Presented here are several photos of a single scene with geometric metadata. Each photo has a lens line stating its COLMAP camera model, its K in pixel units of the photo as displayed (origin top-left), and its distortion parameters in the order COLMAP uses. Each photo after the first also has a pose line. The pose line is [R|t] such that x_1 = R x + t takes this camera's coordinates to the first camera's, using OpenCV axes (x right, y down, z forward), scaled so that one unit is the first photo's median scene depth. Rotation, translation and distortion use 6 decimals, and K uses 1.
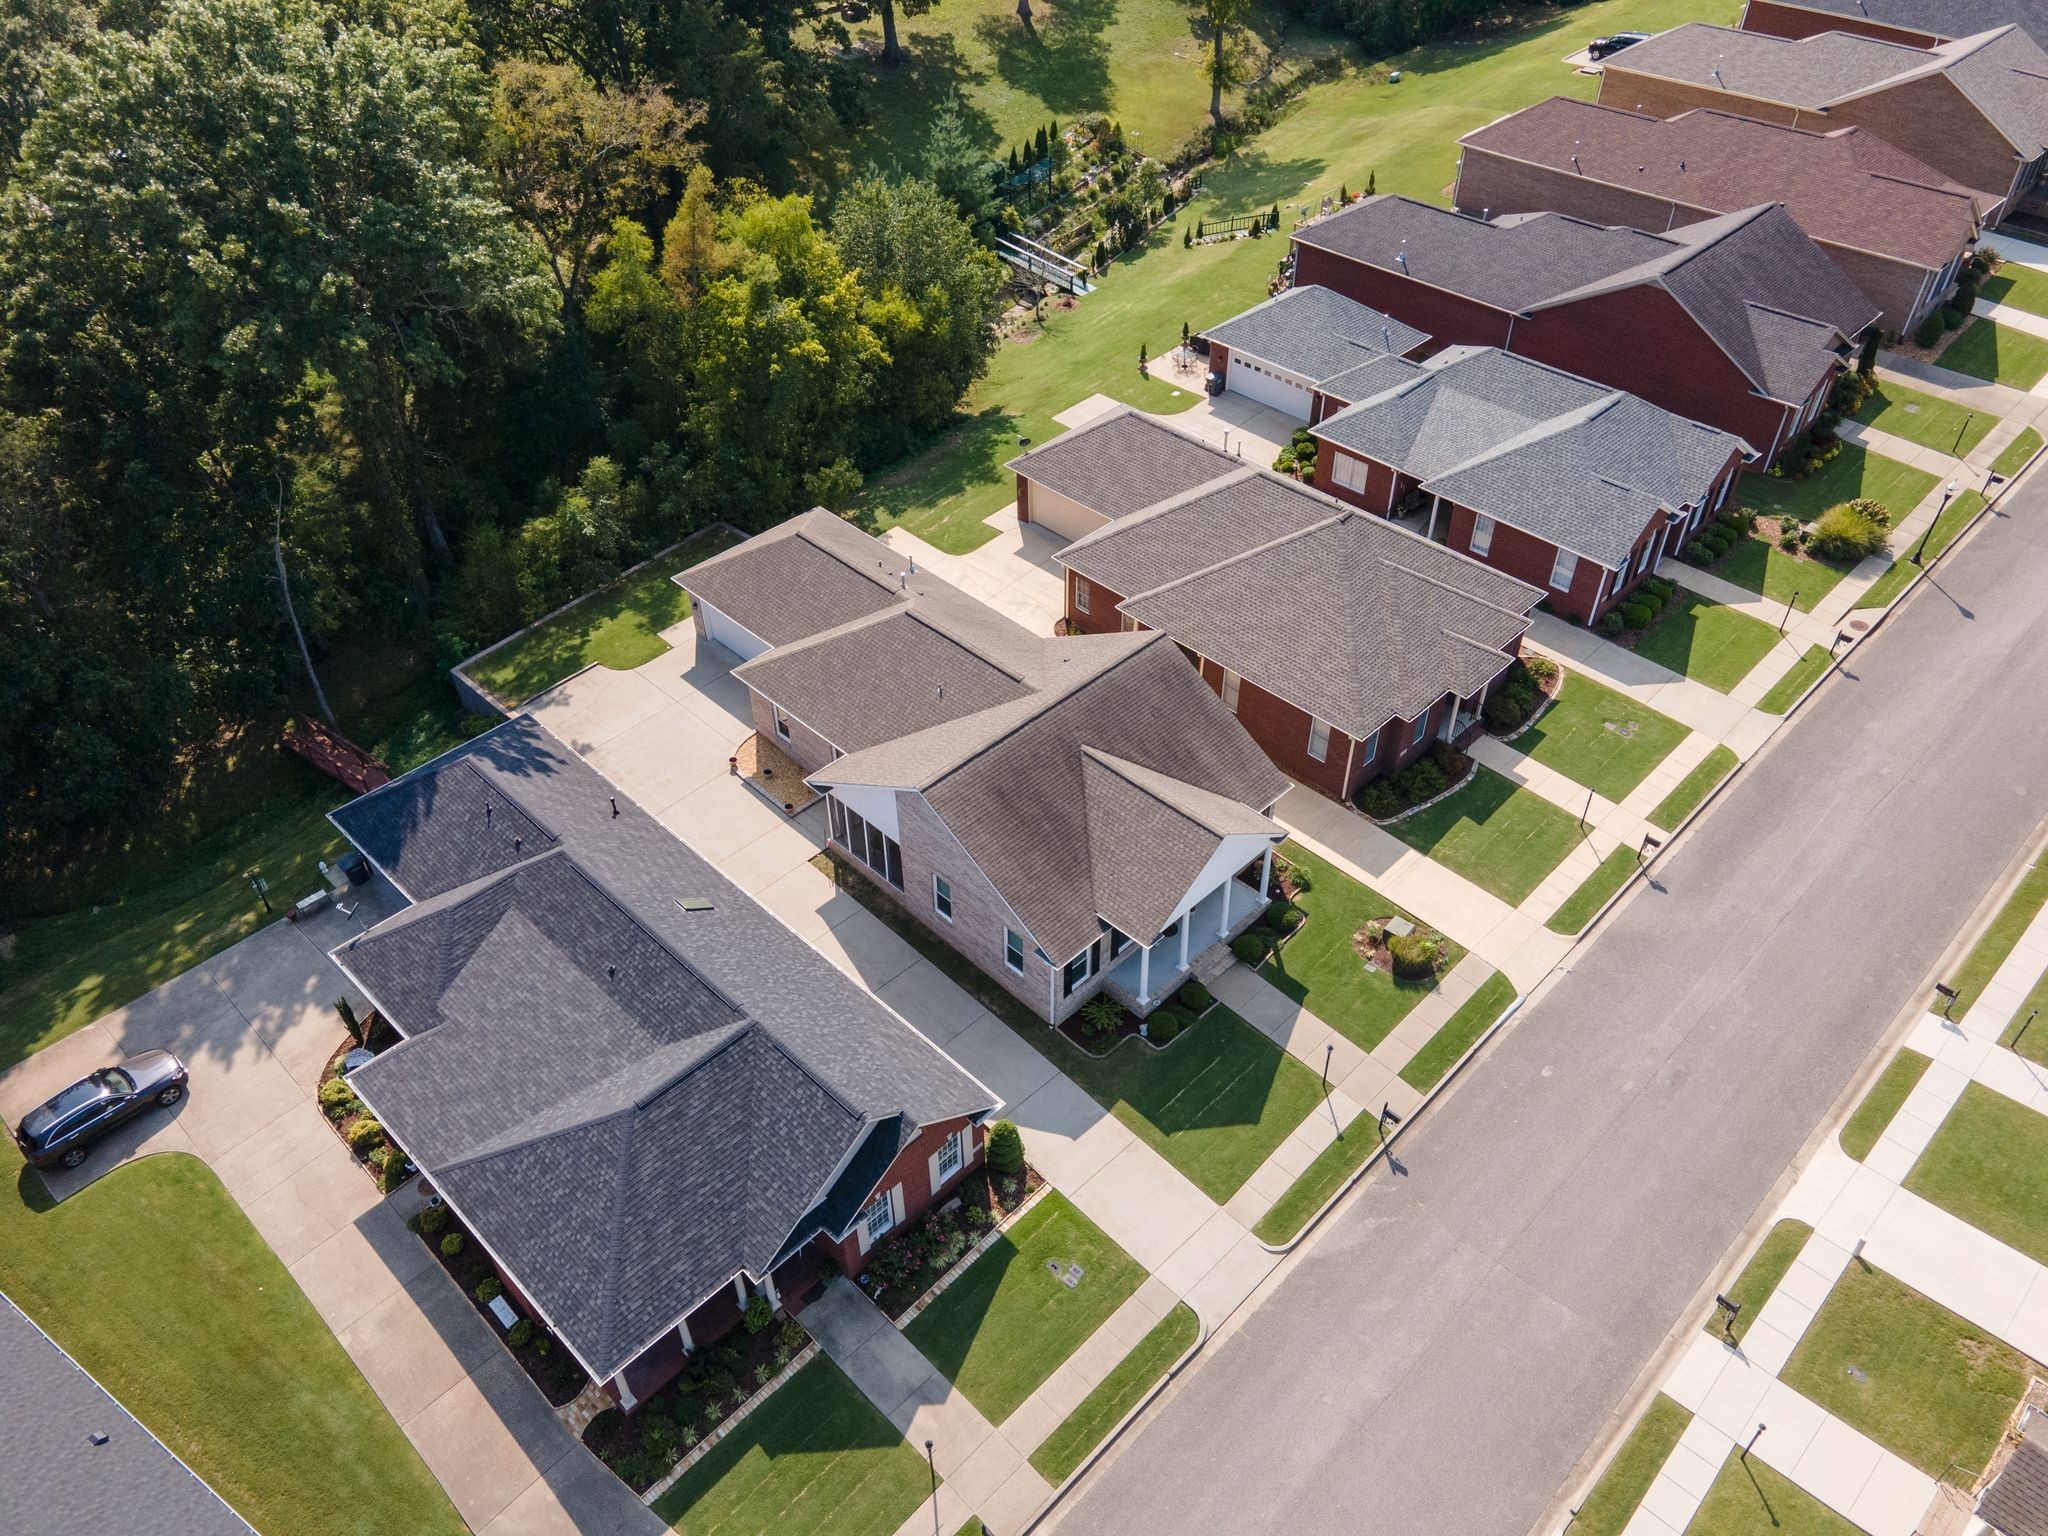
lens RADIAL K [[1497.4, 0, 1012.6], [0, 1497.4, 752.4], [0, 0, 1]] dist [0.017873, 0.050857]
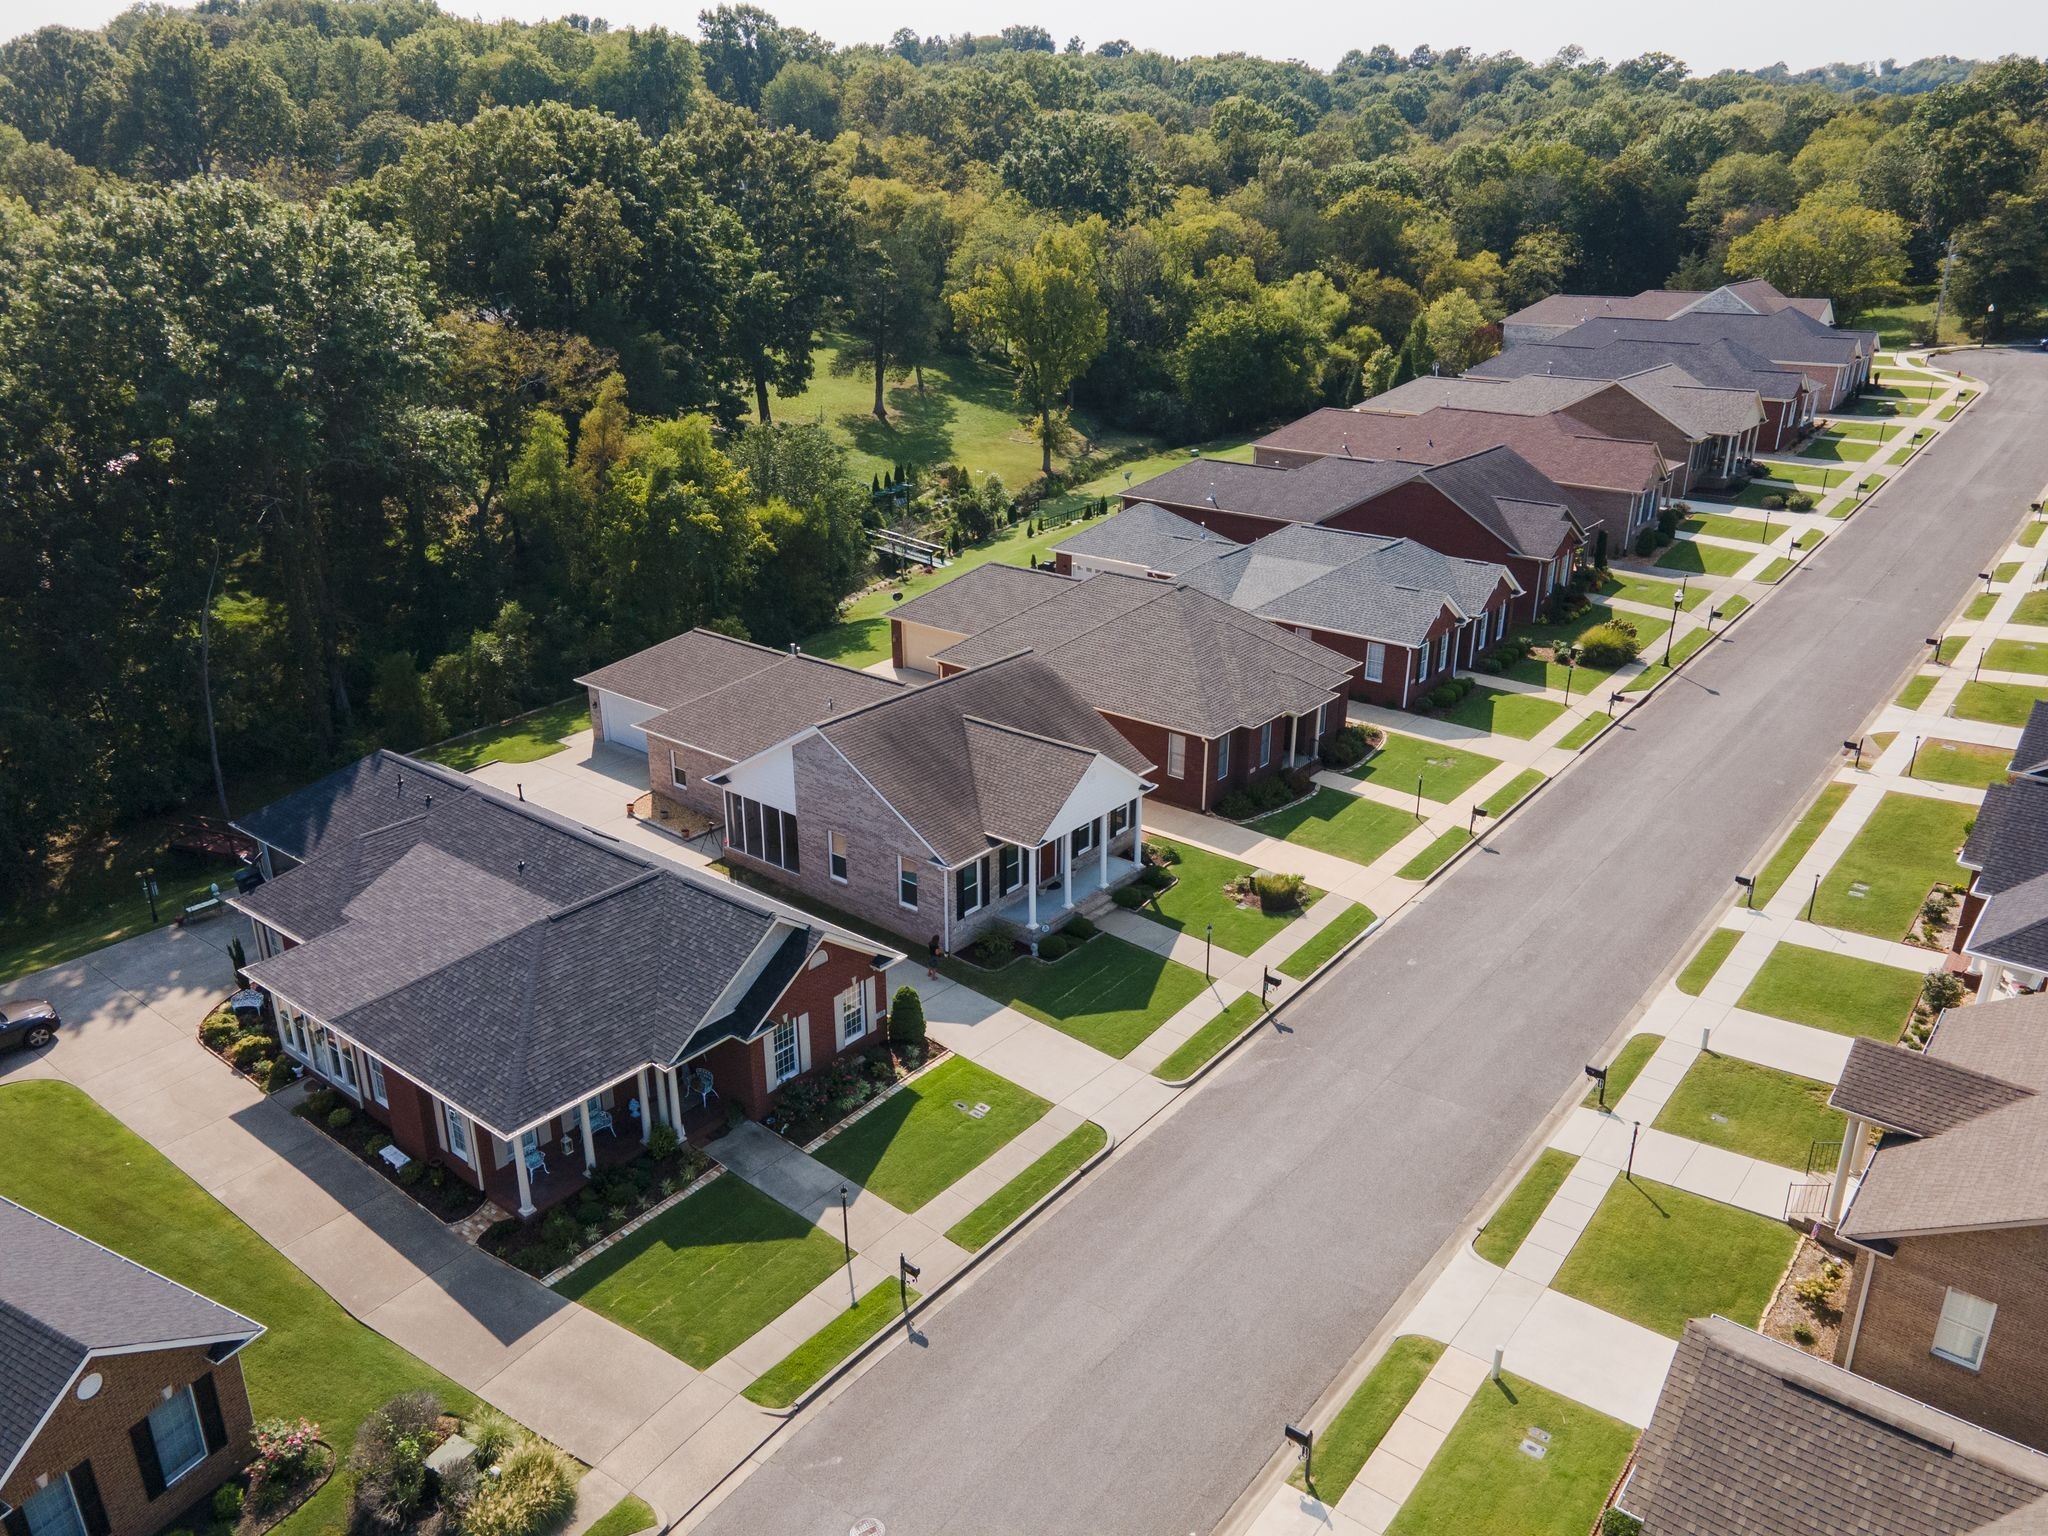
lens RADIAL K [[1497.4, 0, 1006.4], [0, 1497.4, 775.1], [0, 0, 1]] dist [0.017873, 0.050857]
pose [[0.995153, -0.021189, 0.096031, -0.029300], [0.052402, 0.940584, -0.335494, 0.413538], [-0.083216, 0.338900, 0.937135, -0.018491]]
